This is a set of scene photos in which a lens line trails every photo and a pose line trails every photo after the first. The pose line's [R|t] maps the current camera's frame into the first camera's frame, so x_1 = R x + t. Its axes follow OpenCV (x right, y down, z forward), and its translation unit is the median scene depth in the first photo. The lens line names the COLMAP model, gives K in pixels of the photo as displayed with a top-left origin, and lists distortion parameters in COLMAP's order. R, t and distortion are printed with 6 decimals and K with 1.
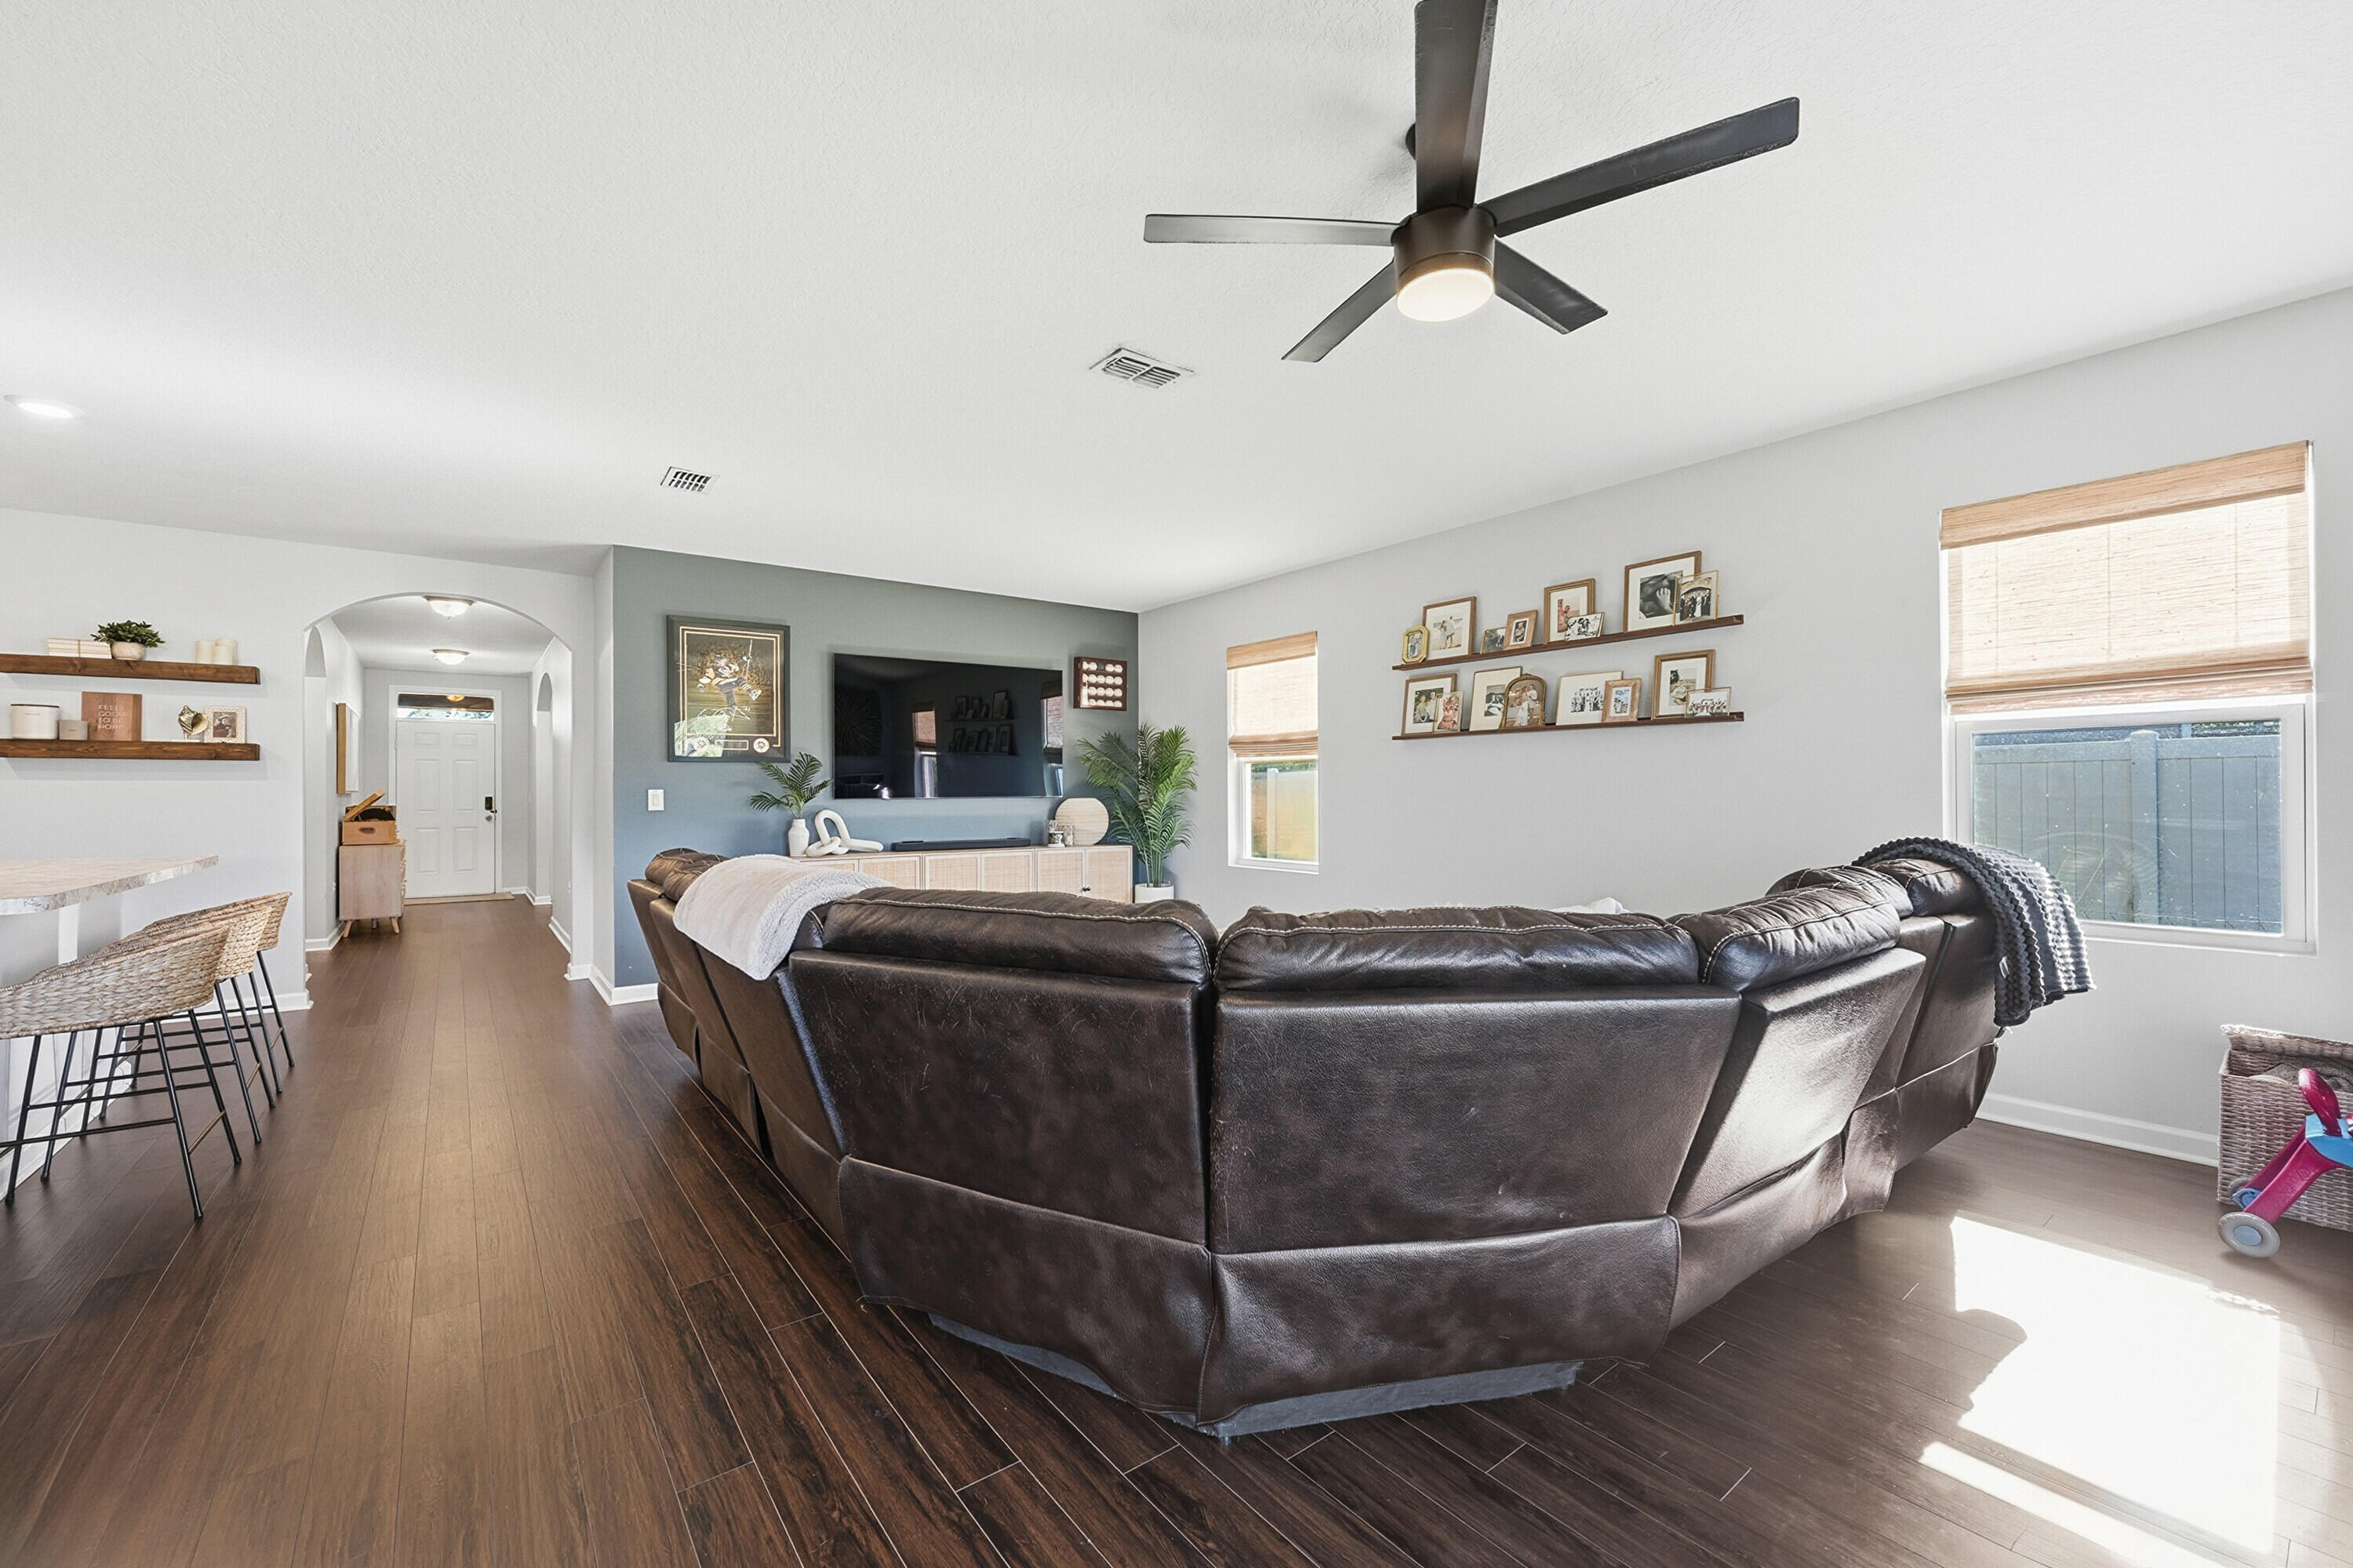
lens RADIAL K [[936.6, 0, 1176.3], [0, 936.6, 787.2], [0, 0, 1]] dist [0.001350, 0.000259]
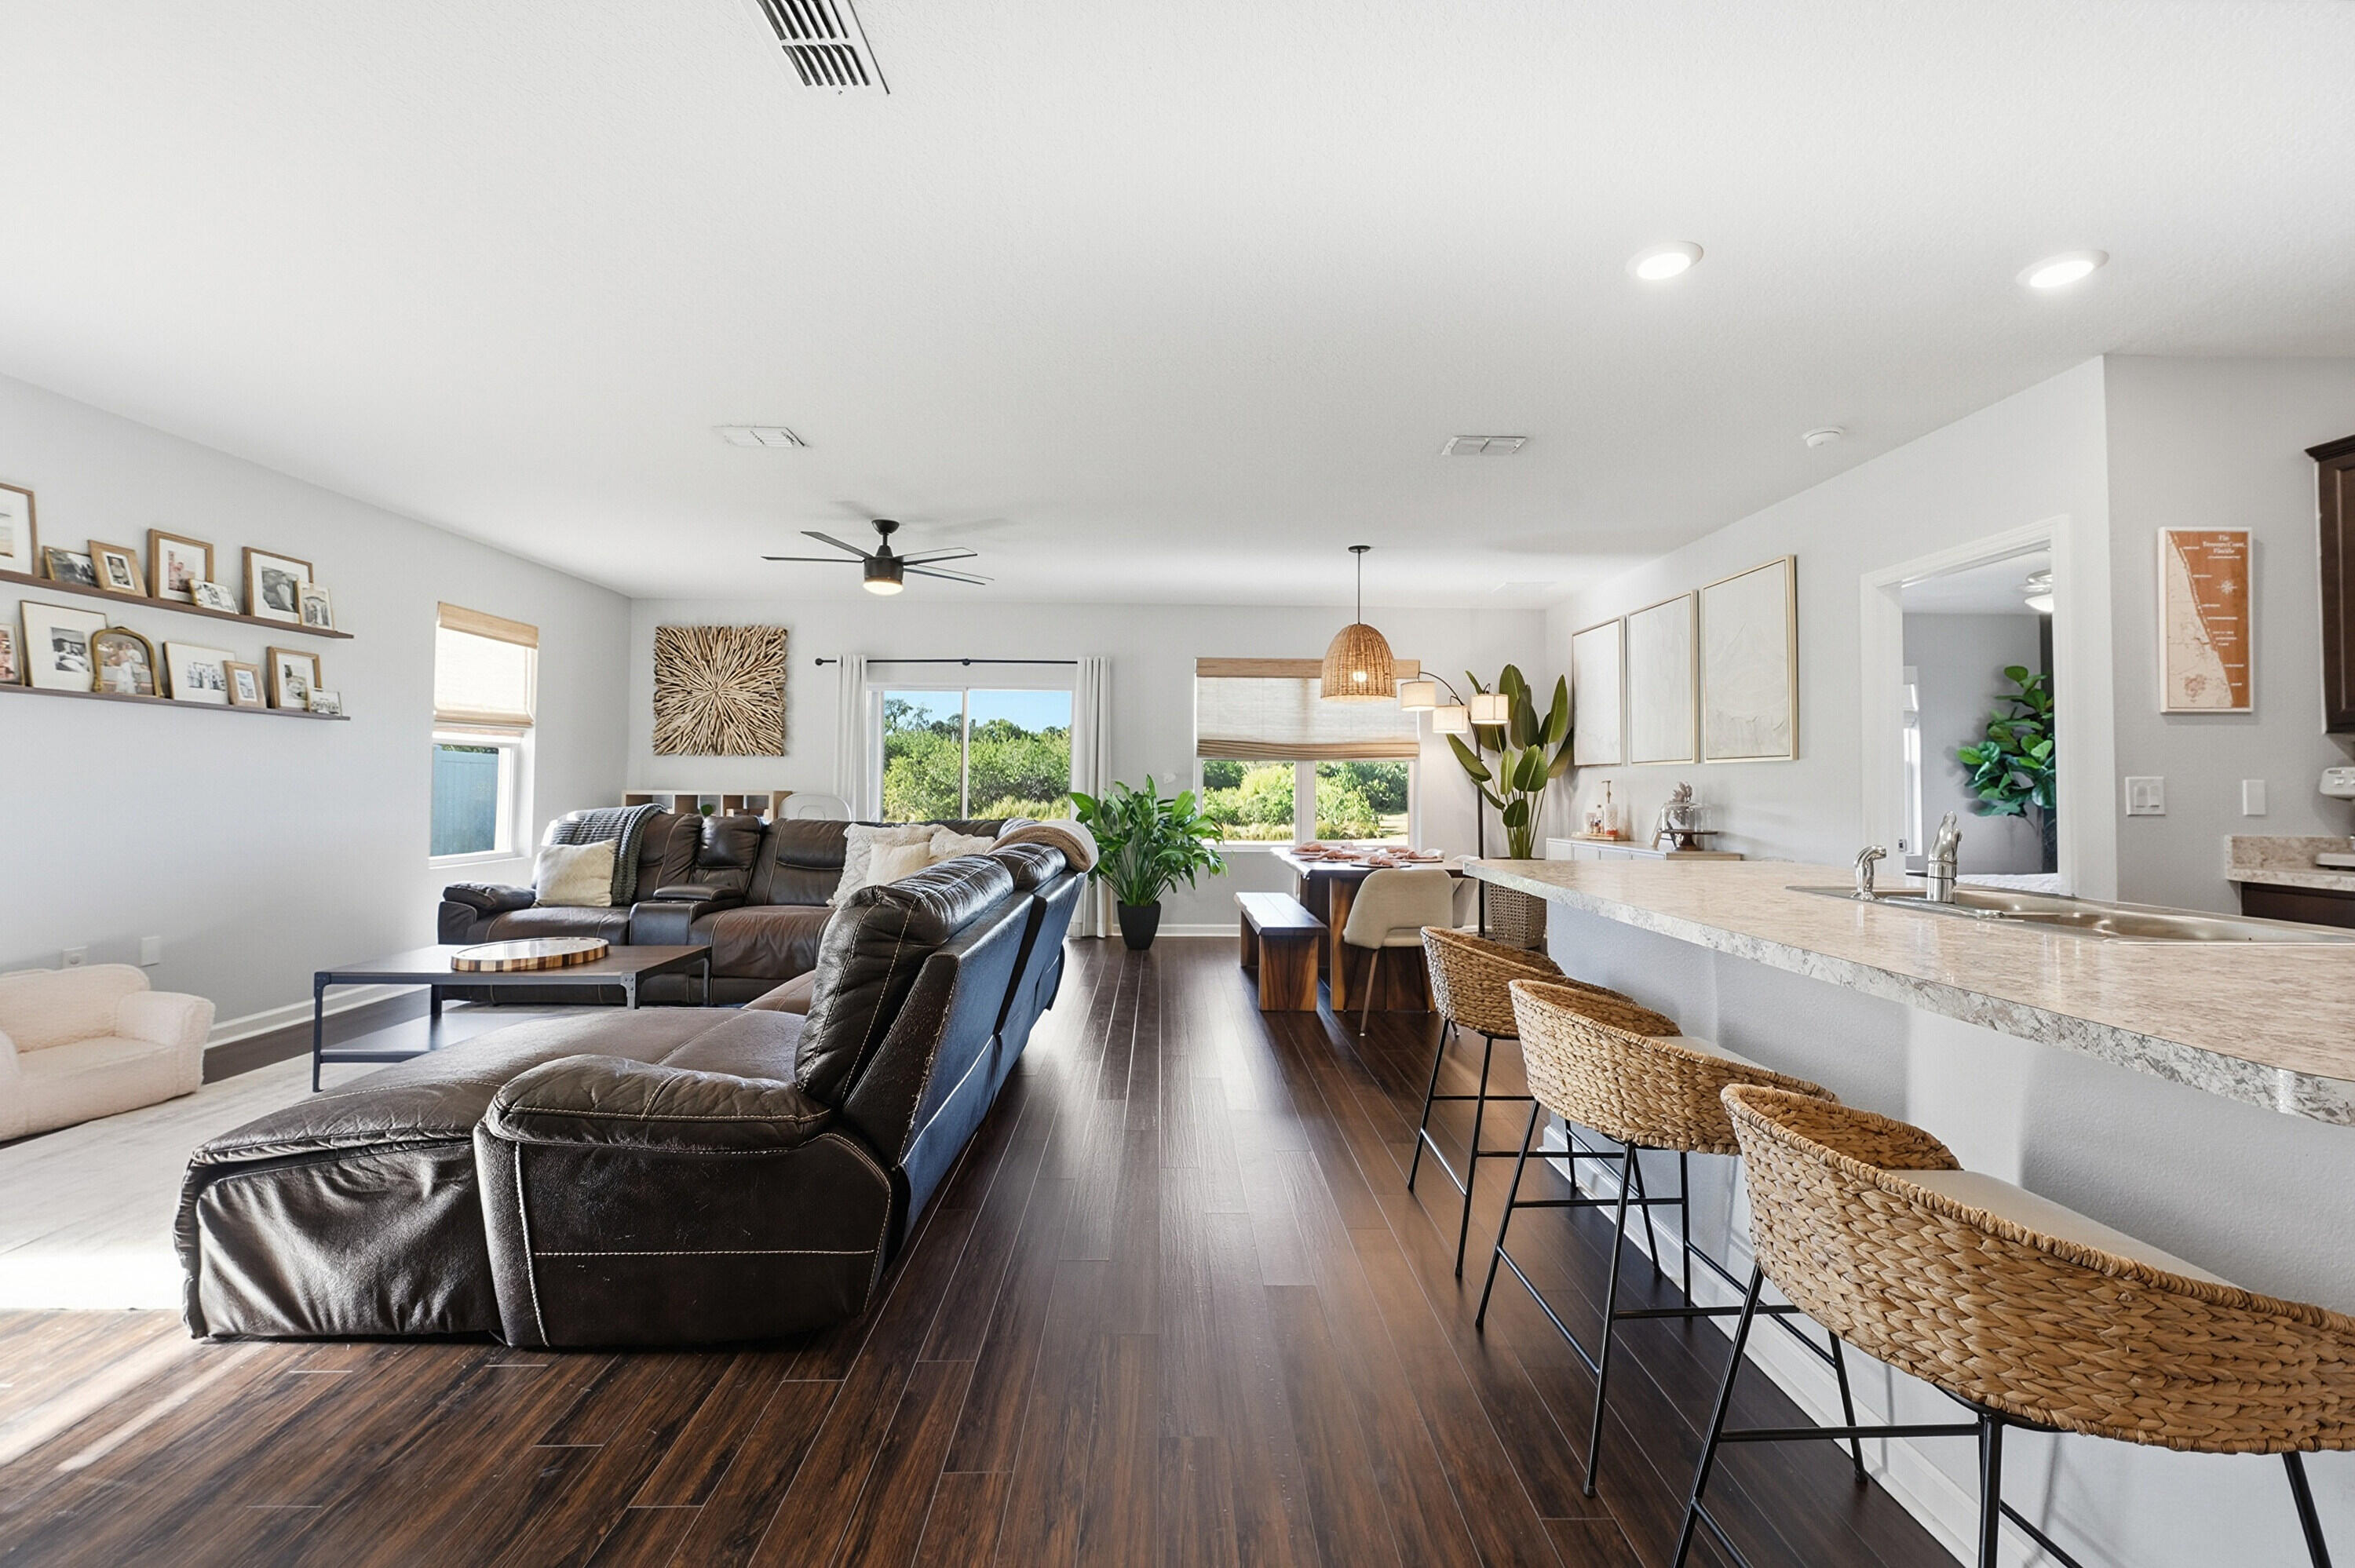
lens RADIAL K [[963.6, 0, 1188.4], [0, 963.6, 756.1], [0, 0, 1]] dist [-0.000883, -0.000208]
pose [[-0.810547, 0.018894, 0.585369, -0.796250], [-0.005630, 0.999182, -0.040046, 0.013951], [-0.585646, -0.035754, -0.809778, 1.096462]]
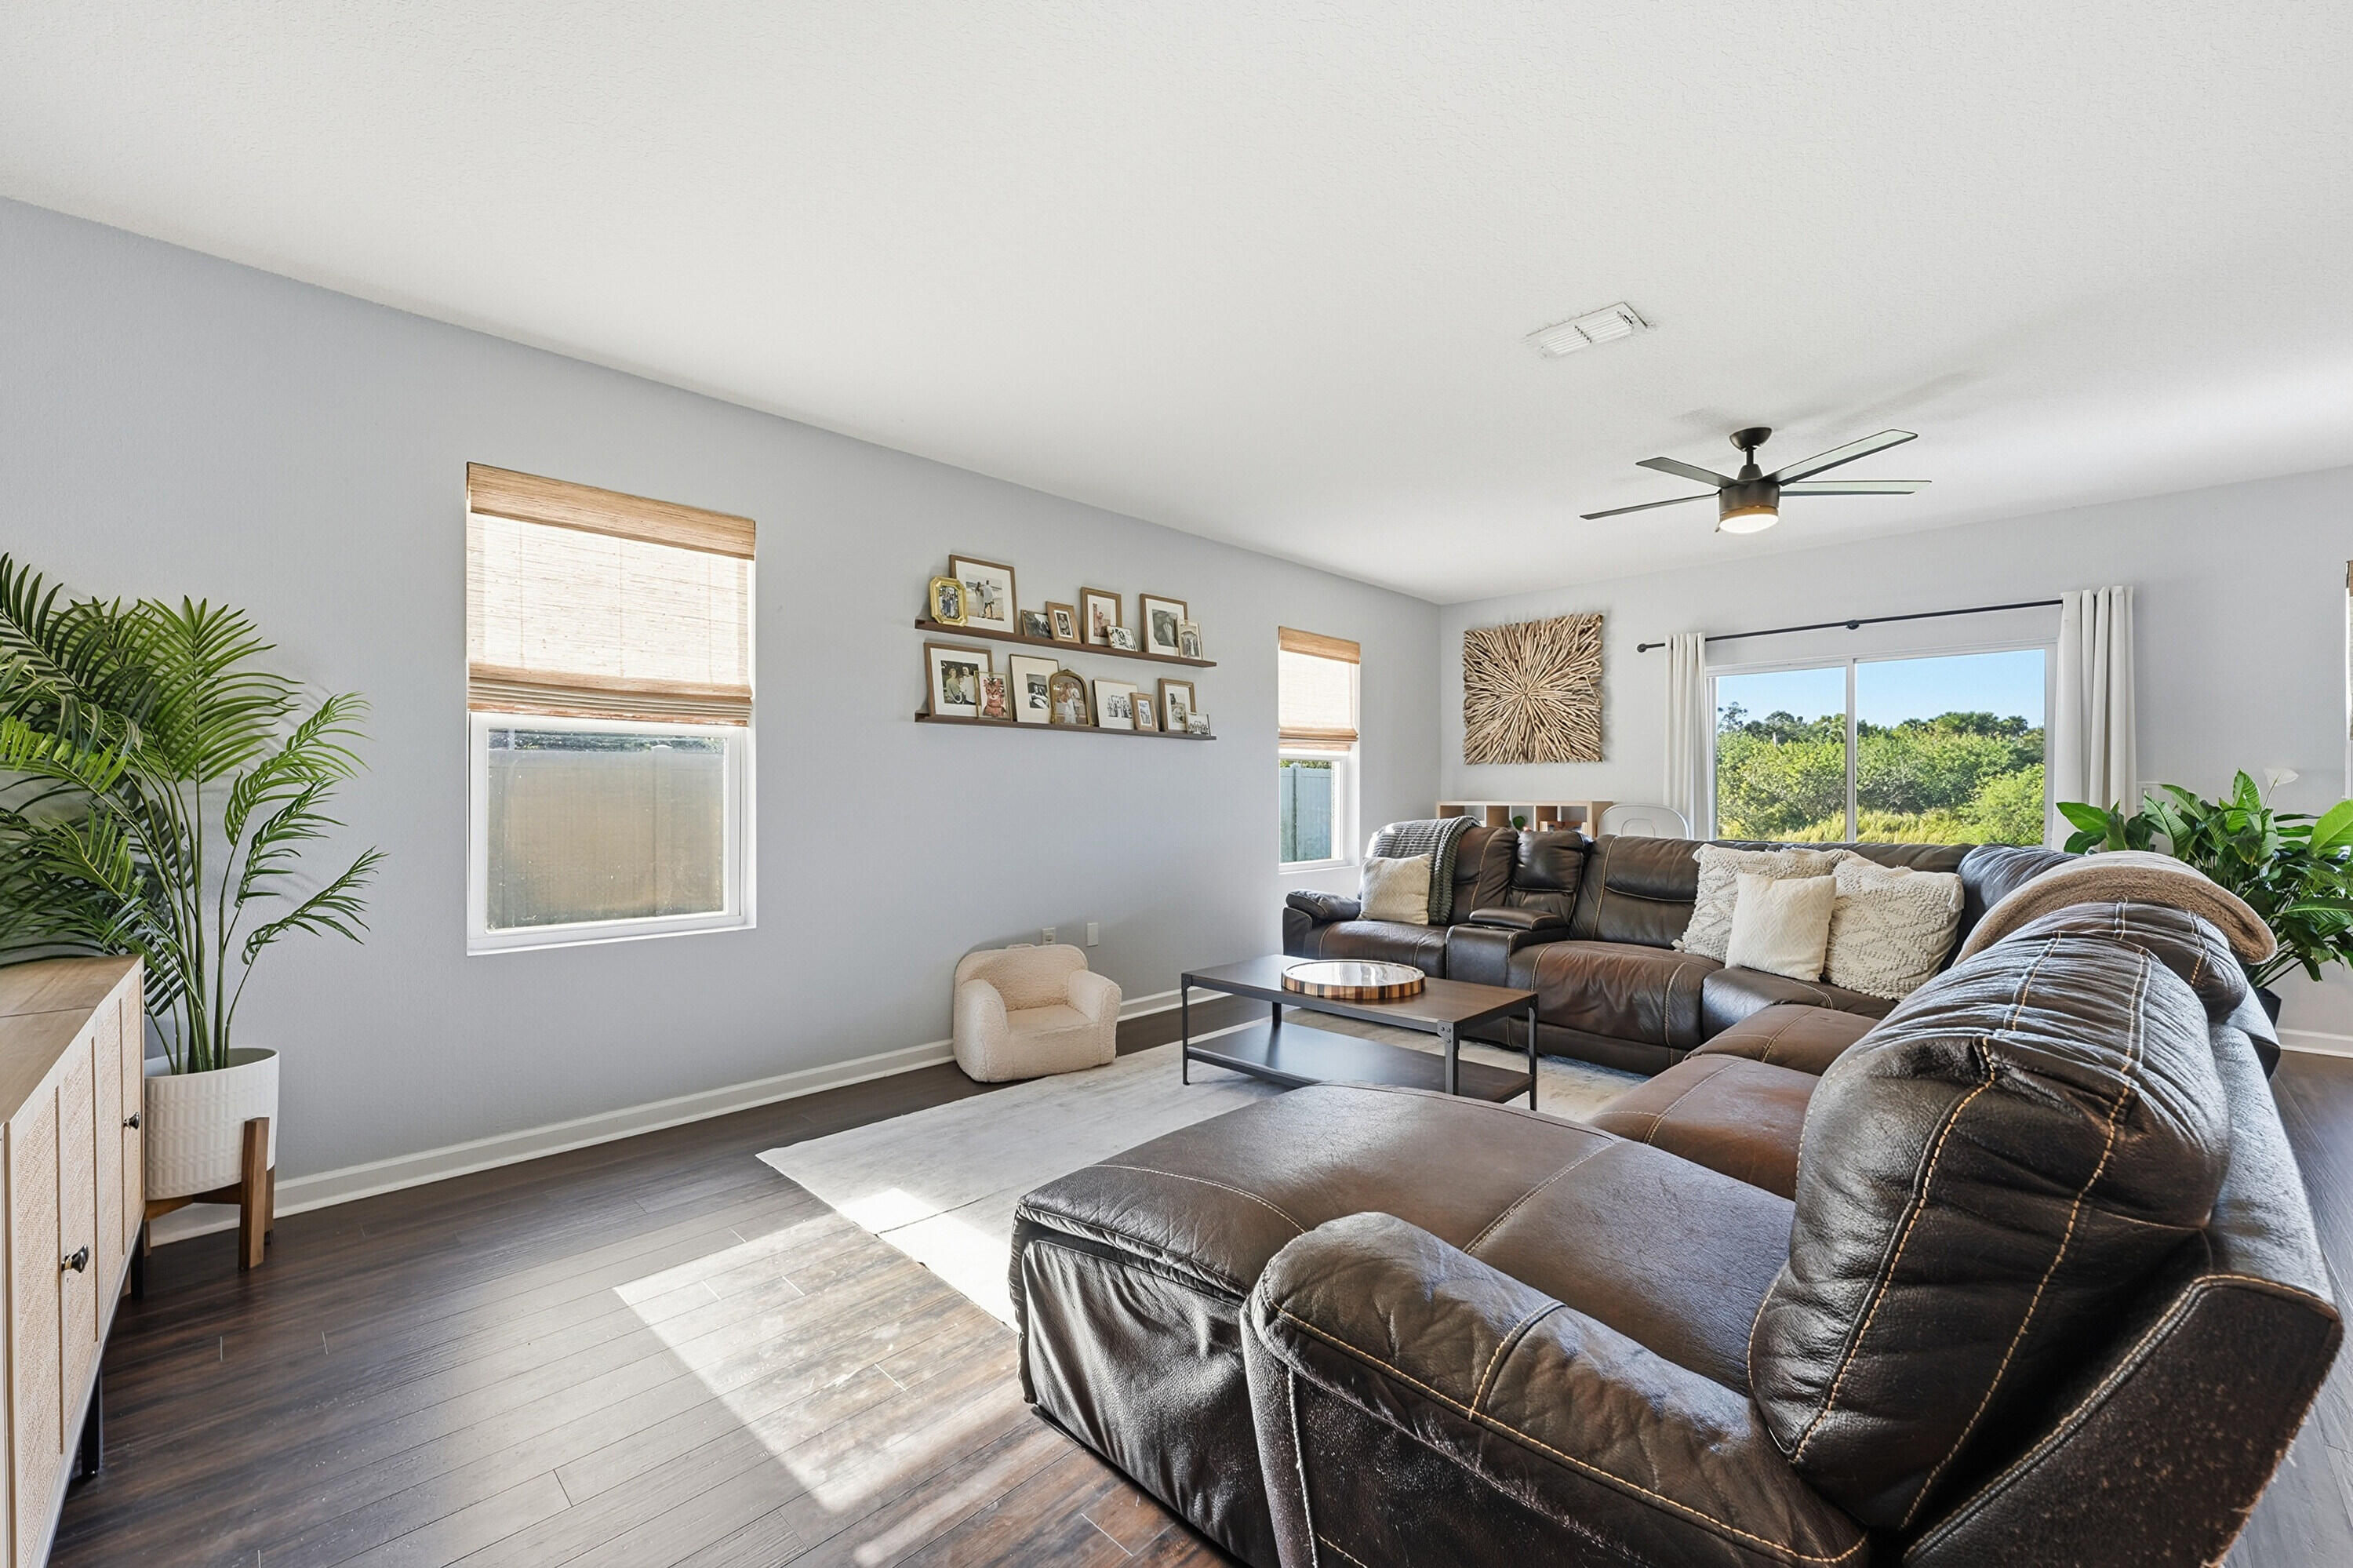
lens RADIAL K [[942.9, 0, 1175.9], [0, 942.9, 796.0], [0, 0, 1]] dist [-0.002473, -0.000034]
pose [[-0.141316, 0.004376, 0.989955, -0.583812], [-0.003375, 0.999982, -0.004902, 0.012648], [-0.989959, -0.004034, -0.141299, 0.999450]]
